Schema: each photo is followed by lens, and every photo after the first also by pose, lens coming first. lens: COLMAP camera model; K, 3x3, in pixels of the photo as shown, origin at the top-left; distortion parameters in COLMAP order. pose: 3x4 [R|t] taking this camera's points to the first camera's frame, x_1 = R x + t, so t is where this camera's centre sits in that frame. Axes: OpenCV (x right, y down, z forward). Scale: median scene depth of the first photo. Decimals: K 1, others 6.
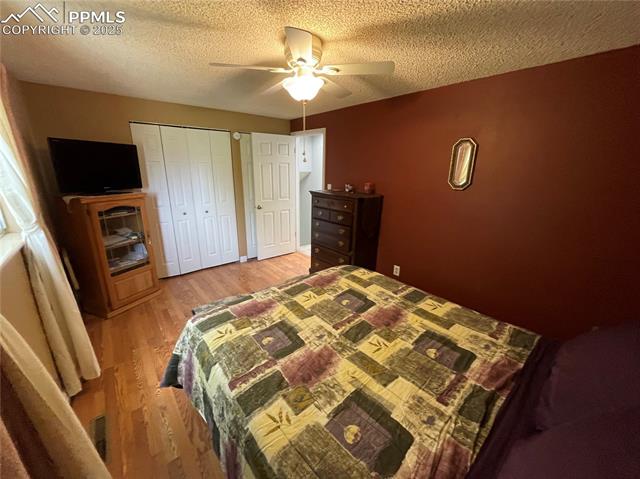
lens RADIAL K [[258.3, 0, 321.0], [0, 258.3, 239.8], [0, 0, 1]] dist [-0.001746, -0.000815]
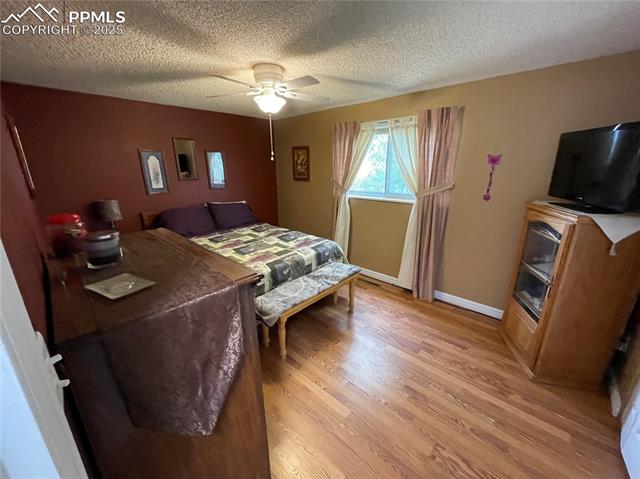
lens RADIAL K [[258.3, 0, 322.5], [0, 258.3, 239.0], [0, 0, 1]] dist [-0.001746, -0.000815]
pose [[-0.991348, 0.029132, -0.127983, -0.140168], [-0.043653, 0.846379, 0.530789, -0.682026], [0.123785, 0.531784, -0.837785, 2.376073]]
